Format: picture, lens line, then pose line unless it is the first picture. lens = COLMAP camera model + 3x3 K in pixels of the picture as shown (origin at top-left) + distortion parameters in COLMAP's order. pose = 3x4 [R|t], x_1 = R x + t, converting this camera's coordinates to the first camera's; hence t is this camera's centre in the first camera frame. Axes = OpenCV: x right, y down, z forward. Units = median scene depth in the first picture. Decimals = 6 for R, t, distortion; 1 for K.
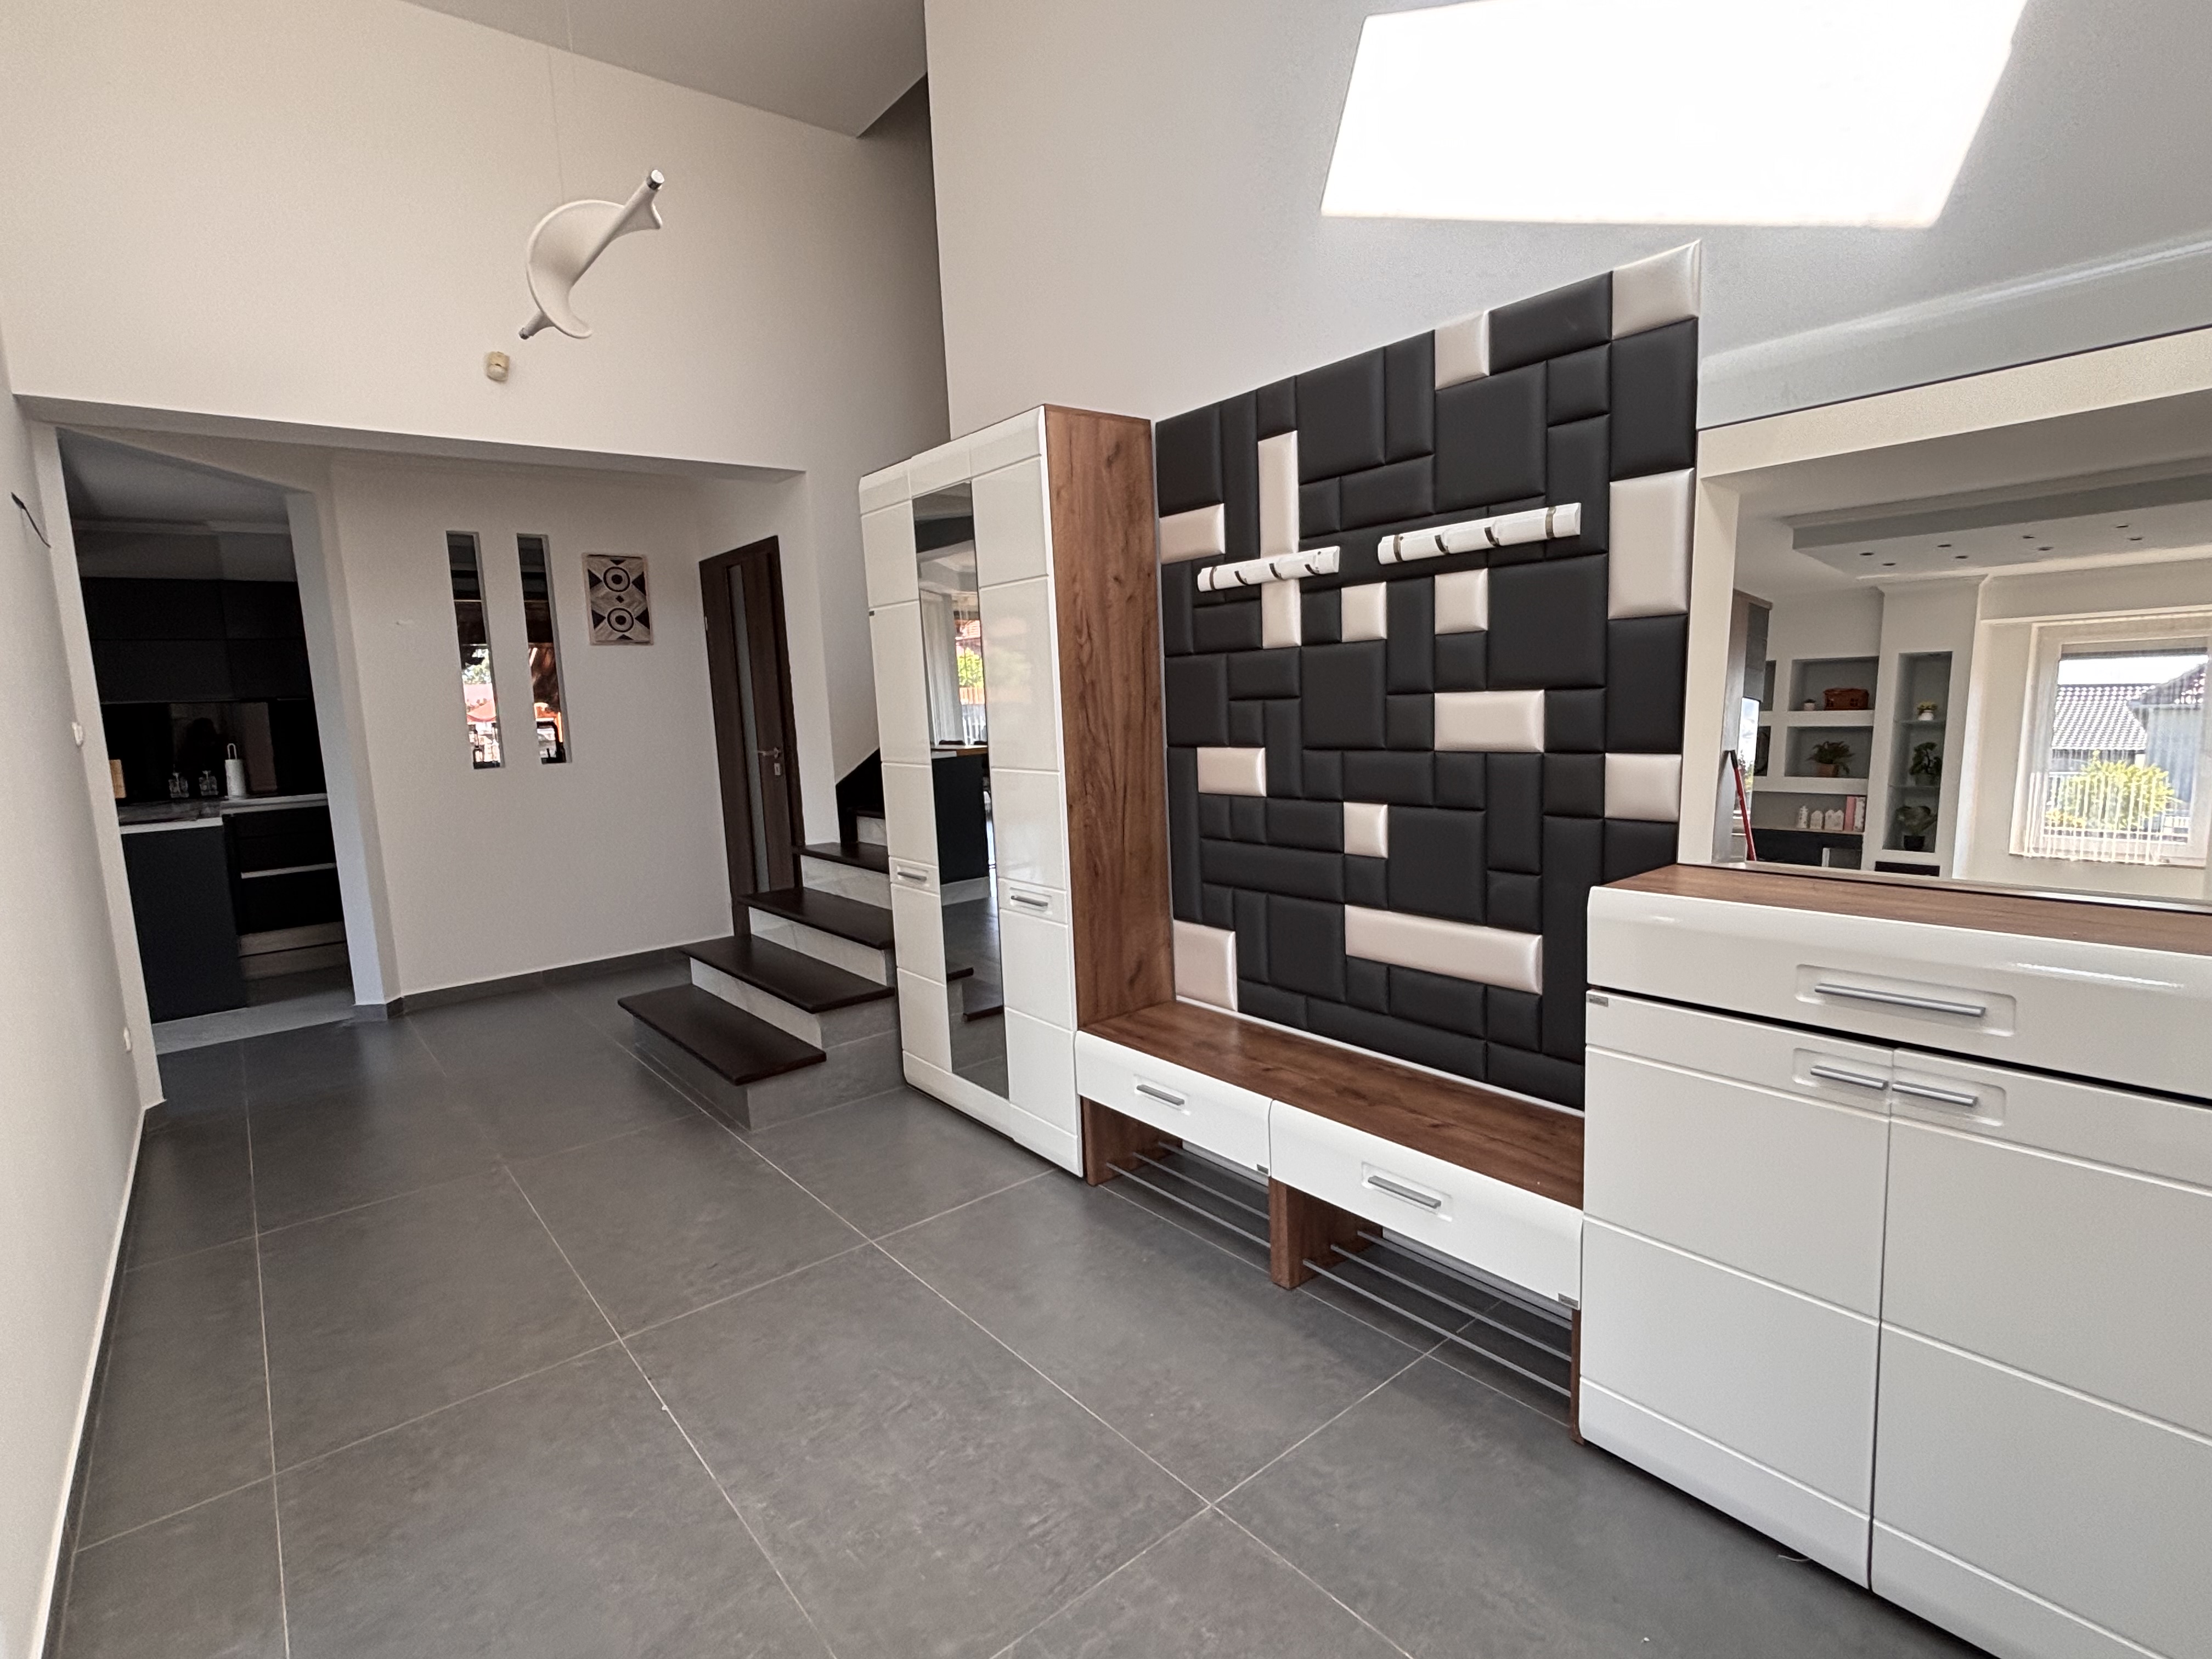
lens RADIAL K [[1062.8, 0, 1107.9], [0, 1062.8, 835.5], [0, 0, 1]] dist [0.000815, -0.000081]
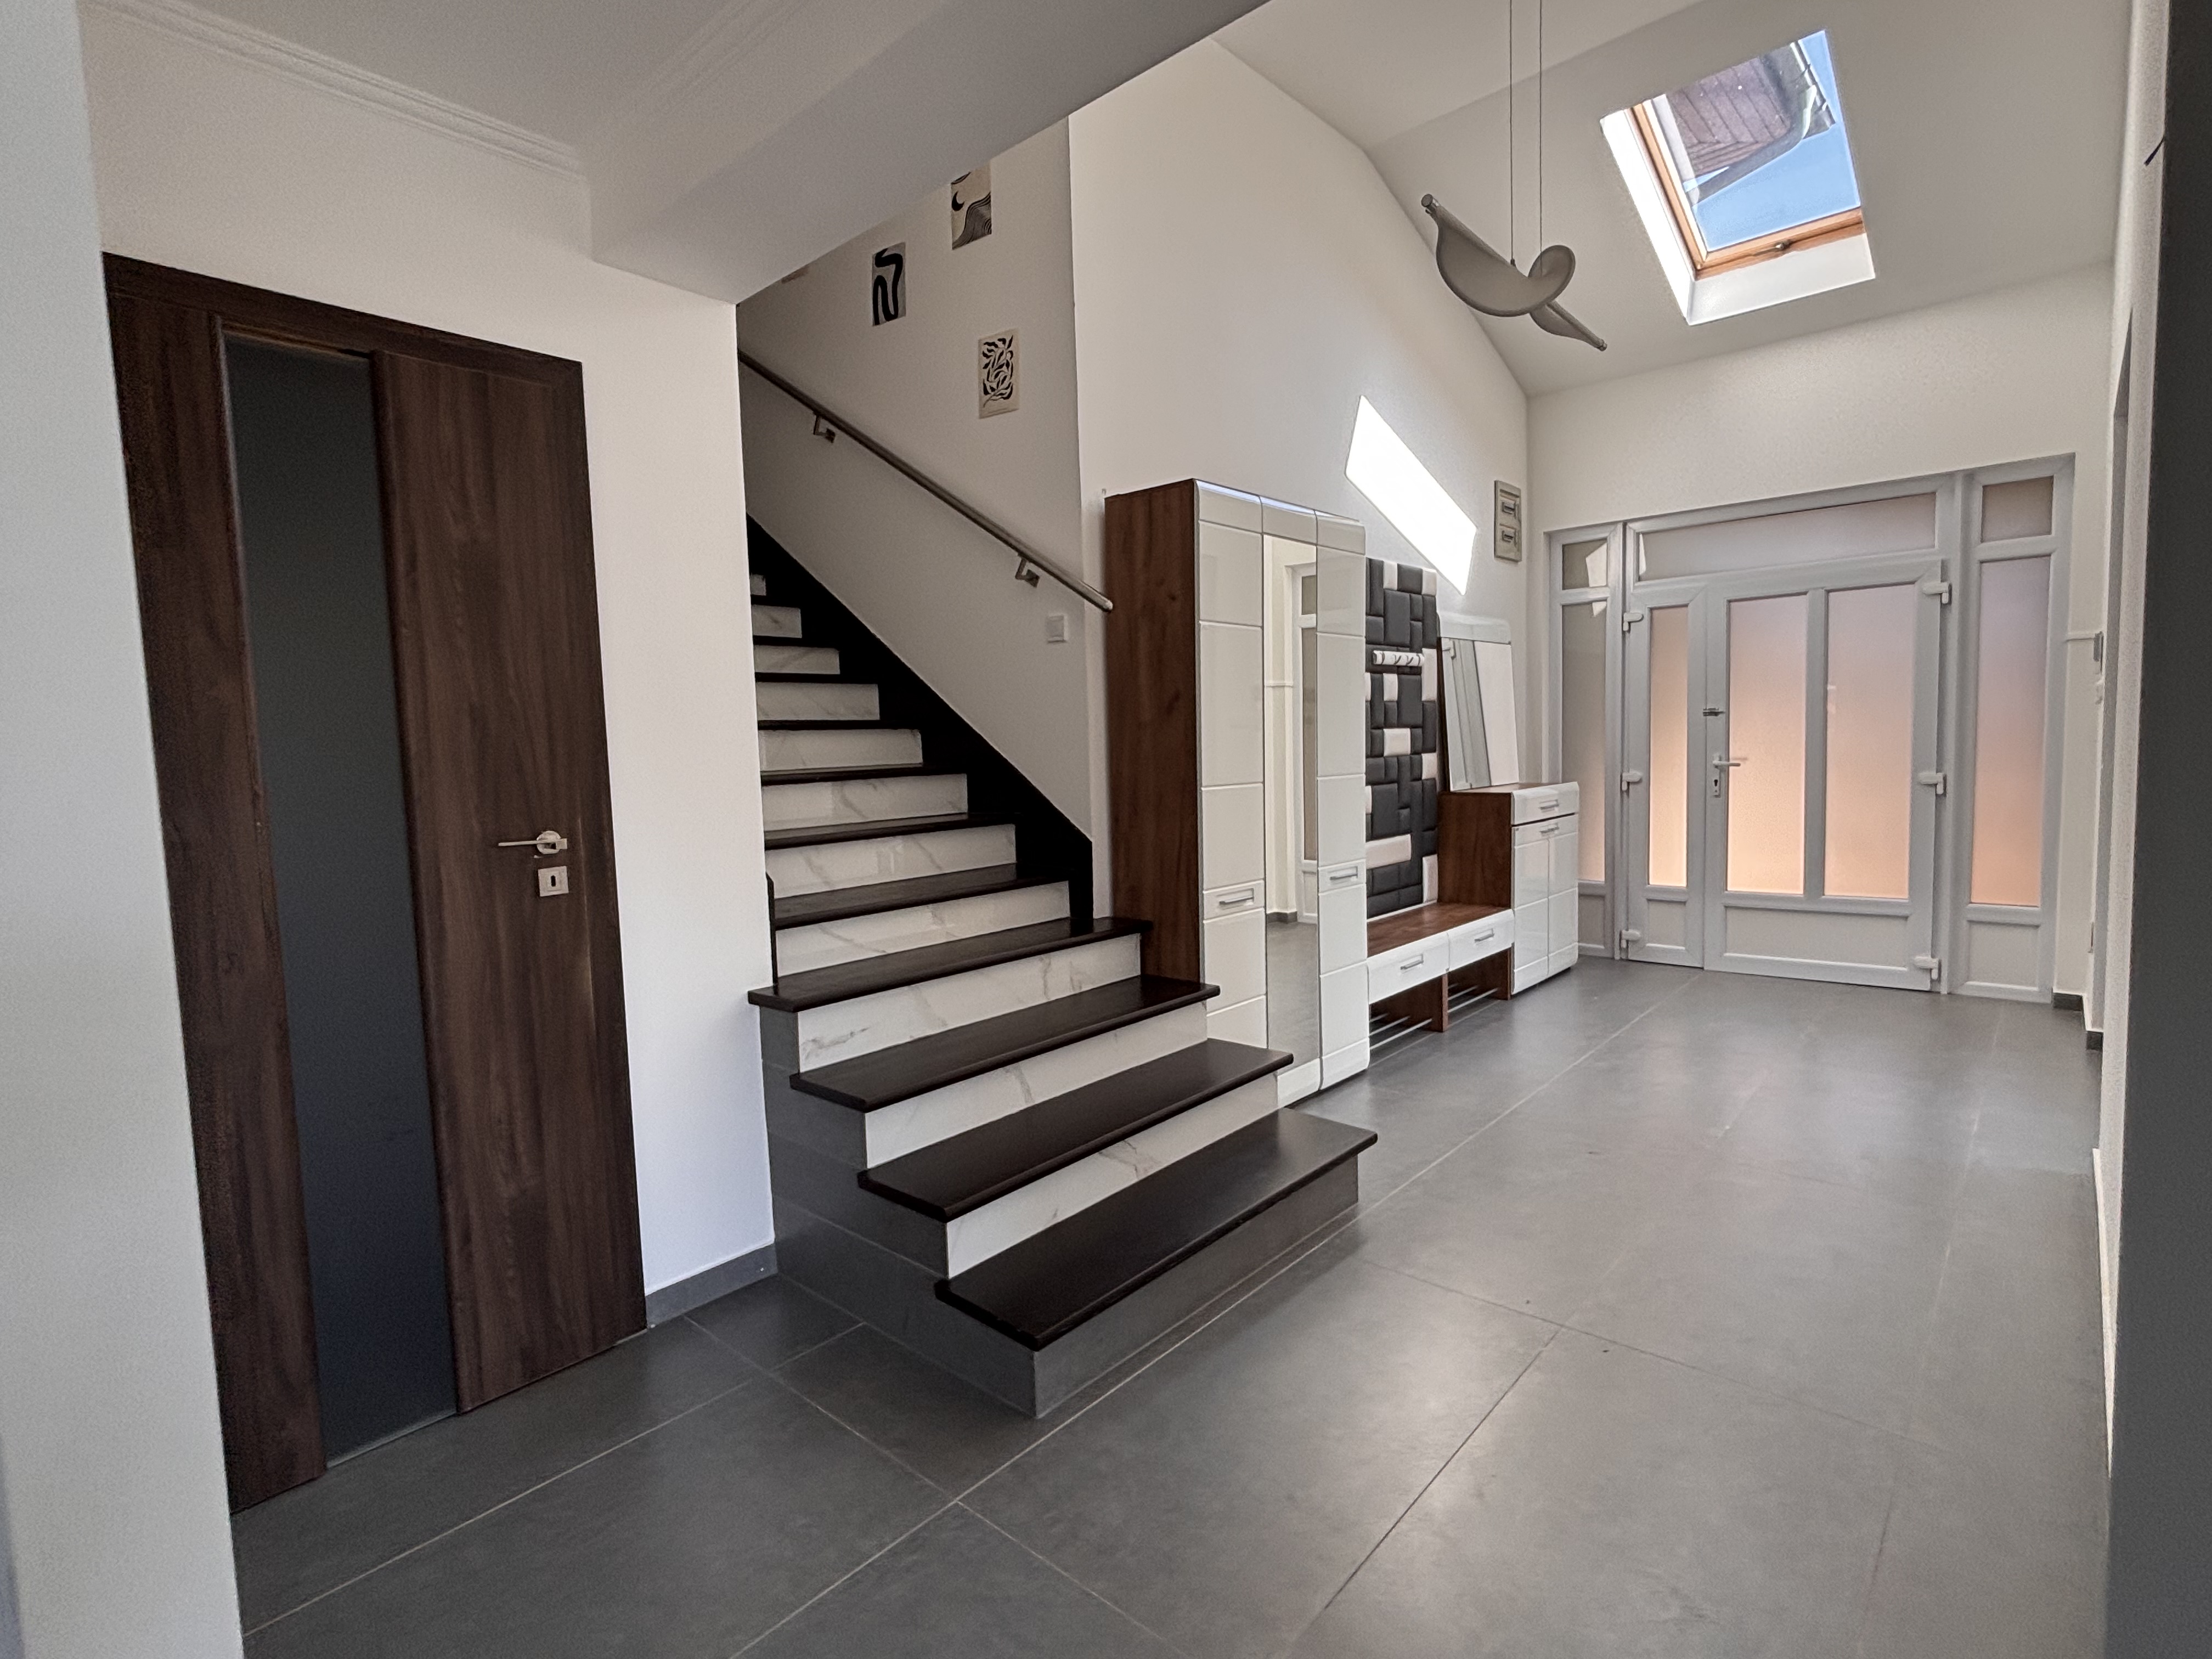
lens RADIAL K [[1062.8, 0, 1104.5], [0, 1062.8, 821.5], [0, 0, 1]] dist [0.000815, -0.000081]
pose [[-0.144073, -0.039717, 0.988770, -1.111674], [0.157412, 0.985552, 0.062524, -0.112961], [-0.976967, 0.164652, -0.135740, 1.220291]]
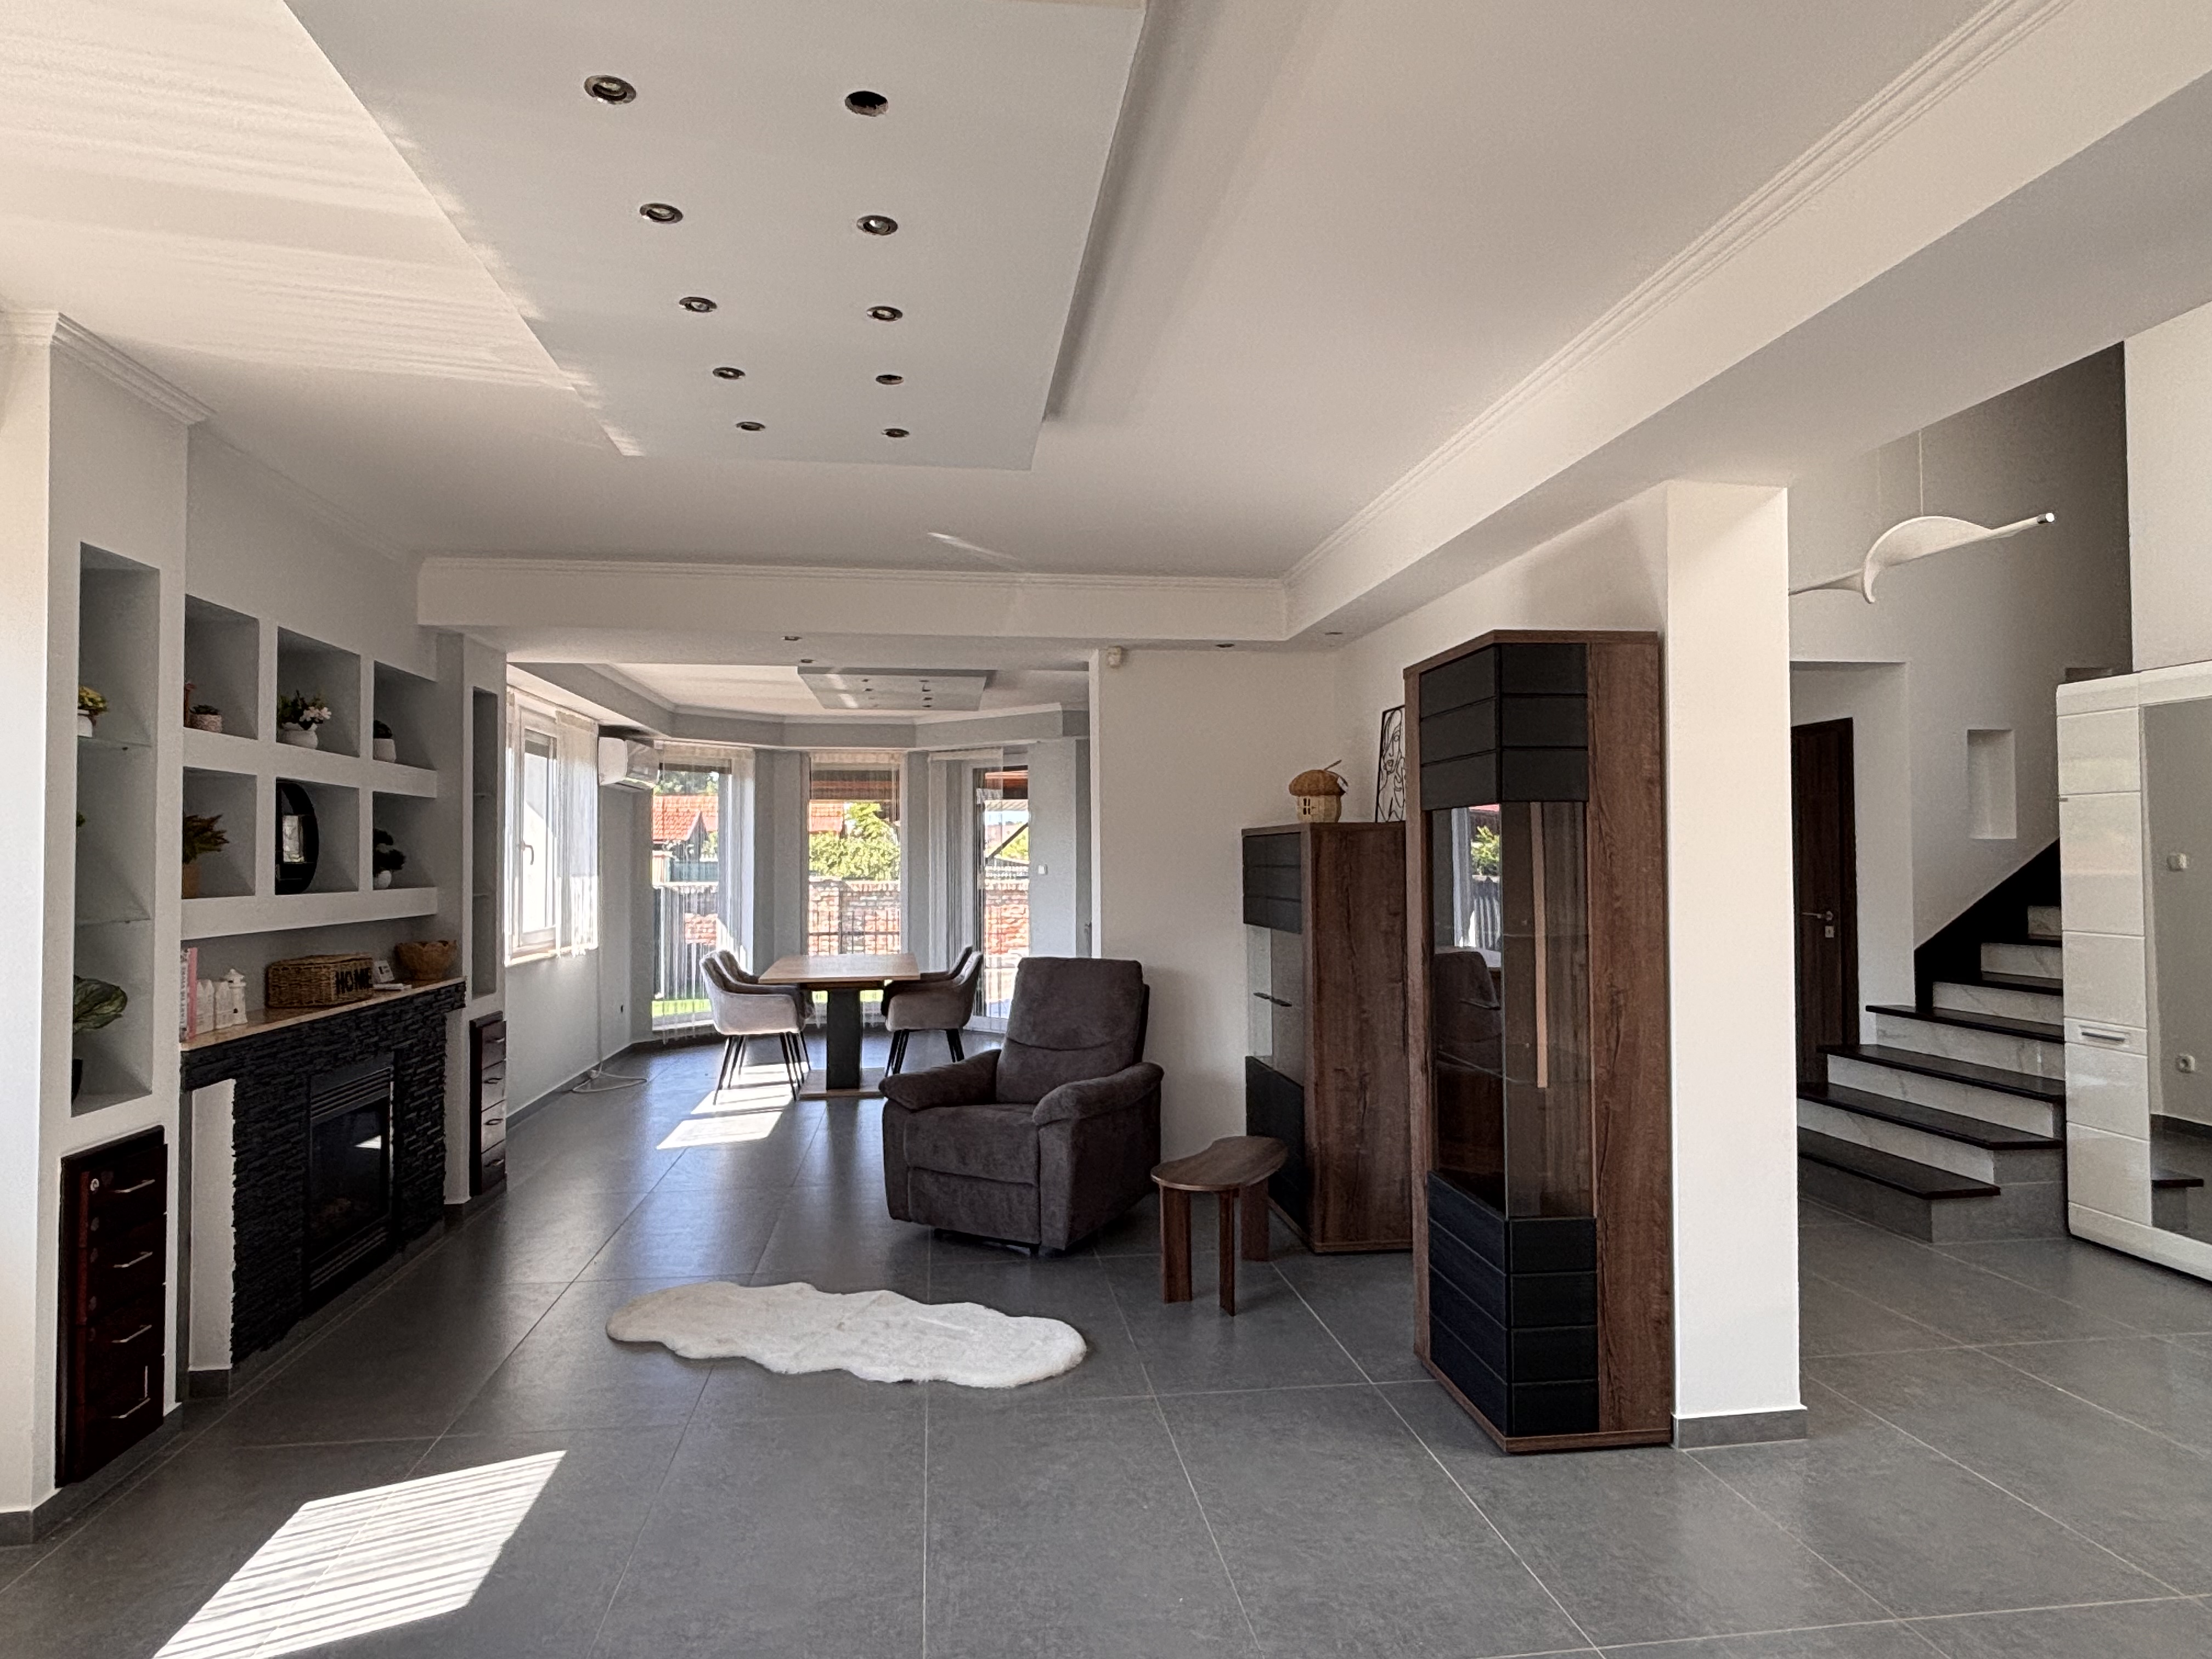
lens RADIAL K [[1267.9, 0, 1099.0], [0, 1267.9, 830.1], [0, 0, 1]] dist [0.004710, 0.000698]
pose [[0.841402, 0.024513, -0.539854, -0.353393], [-0.101503, 0.988360, -0.113321, 0.080990], [0.530792, 0.150145, 0.834096, -0.680716]]
